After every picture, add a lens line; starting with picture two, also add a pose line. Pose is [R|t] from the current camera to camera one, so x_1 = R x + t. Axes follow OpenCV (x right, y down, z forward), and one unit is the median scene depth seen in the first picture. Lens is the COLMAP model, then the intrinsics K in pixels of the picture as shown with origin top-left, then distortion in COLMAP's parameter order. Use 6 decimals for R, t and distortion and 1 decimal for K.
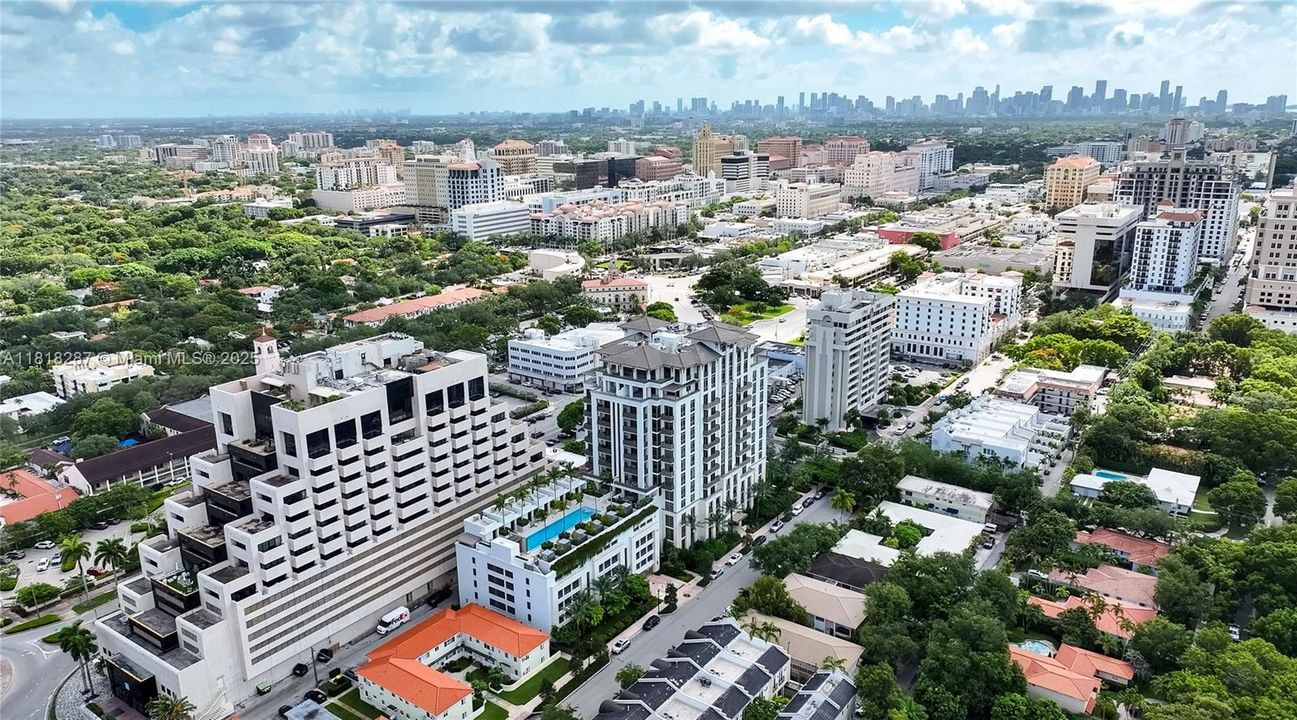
lens RADIAL K [[920.7, 0, 653.2], [0, 920.7, 360.6], [0, 0, 1]] dist [0.004743, 0.000213]
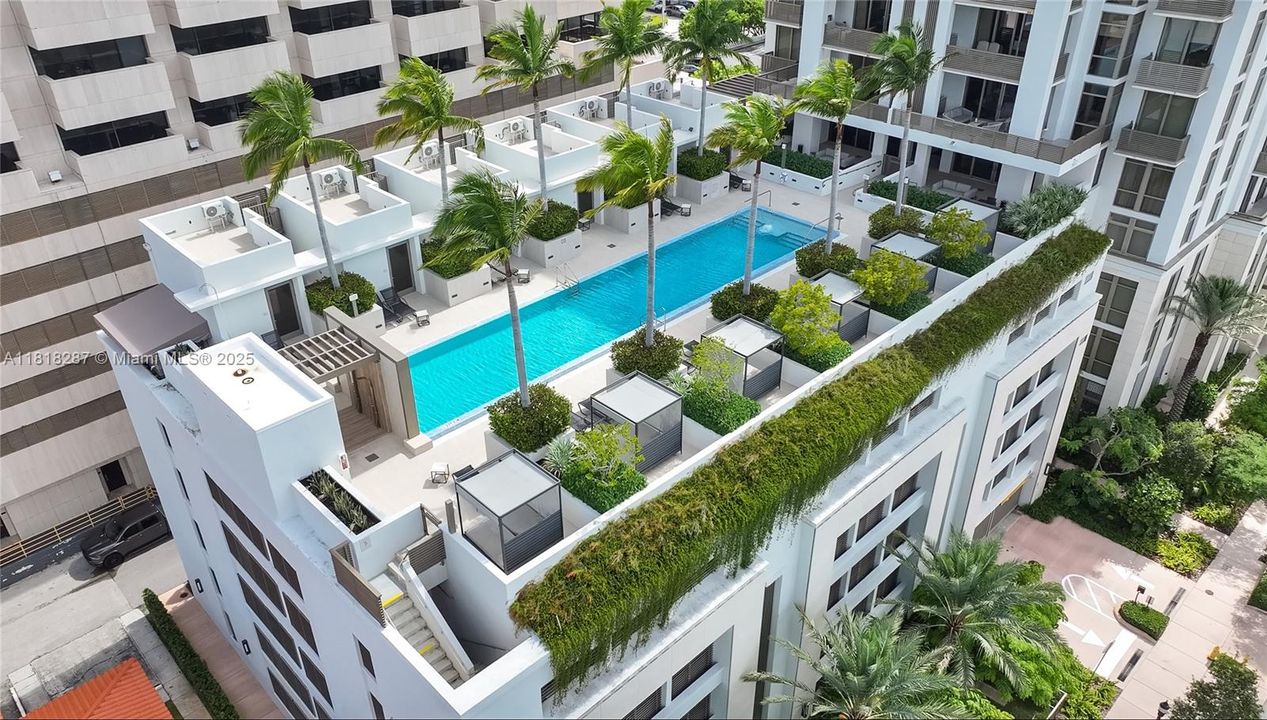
lens RADIAL K [[905.7, 0, 634.0], [0, 905.7, 360.5], [0, 0, 1]] dist [0.012554, 0.002291]
pose [[0.984731, 0.094392, -0.146272, -0.071738], [-0.049207, 0.956894, 0.286238, 0.138346], [0.166985, -0.274669, 0.946928, 0.811762]]
